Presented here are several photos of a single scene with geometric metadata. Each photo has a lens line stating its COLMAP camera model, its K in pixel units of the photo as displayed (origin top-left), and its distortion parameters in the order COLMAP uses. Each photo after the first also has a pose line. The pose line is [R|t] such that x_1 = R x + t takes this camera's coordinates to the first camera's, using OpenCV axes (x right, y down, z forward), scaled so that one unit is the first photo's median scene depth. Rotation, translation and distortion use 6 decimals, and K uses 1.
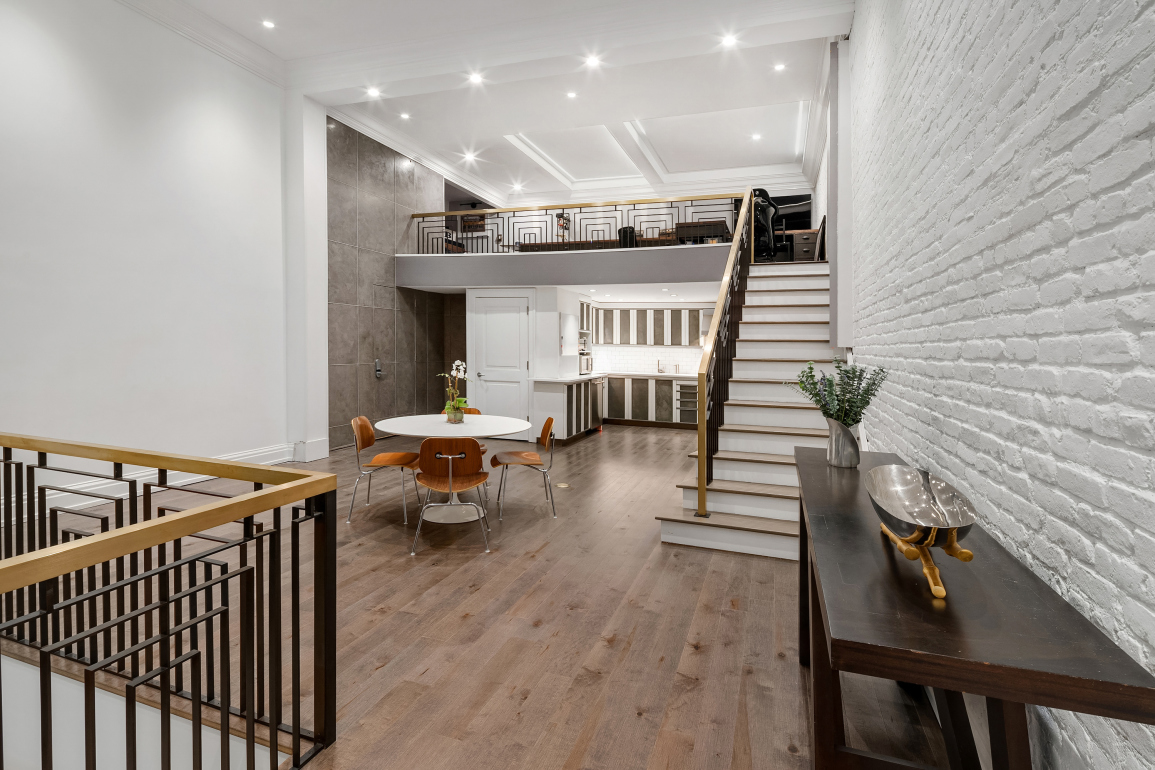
lens RADIAL K [[562.9, 0, 554.7], [0, 562.9, 337.3], [0, 0, 1]] dist [0.000645, -0.000367]
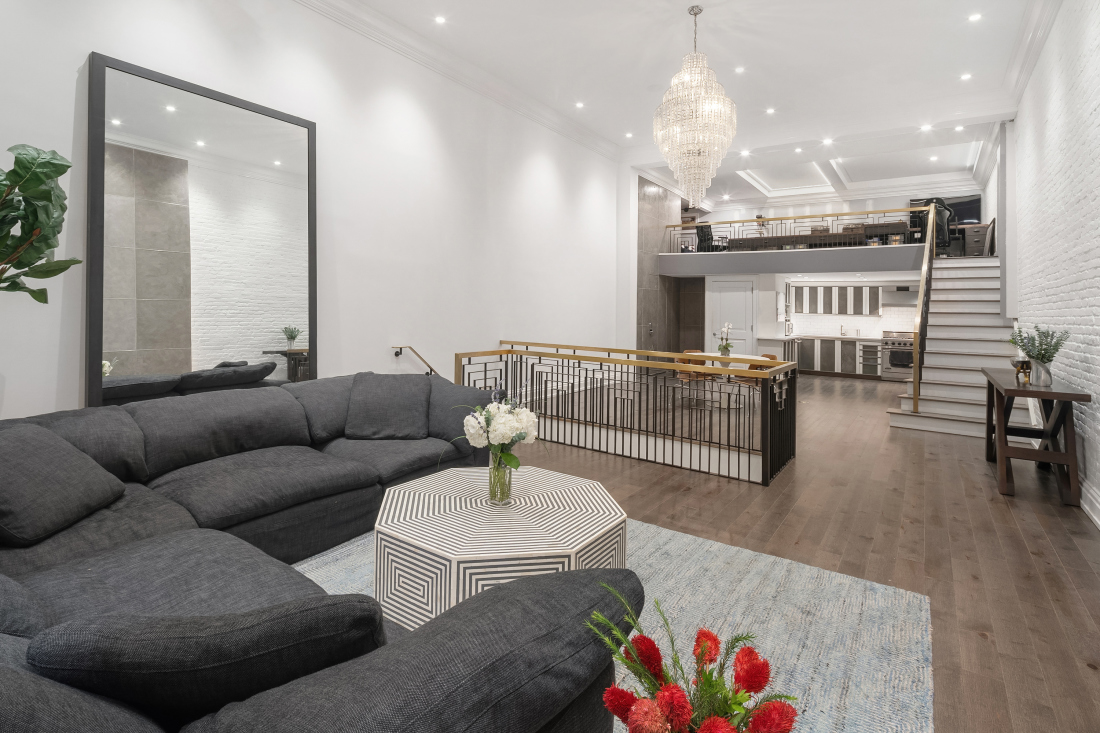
lens RADIAL K [[536.1, 0, 537.0], [0, 536.1, 299.0], [0, 0, 1]] dist [0.000645, -0.000367]
pose [[0.967848, -0.000521, -0.251533, -0.203929], [-0.001604, 0.999965, -0.008242, -0.010834], [0.251529, 0.008381, 0.967814, -0.408066]]
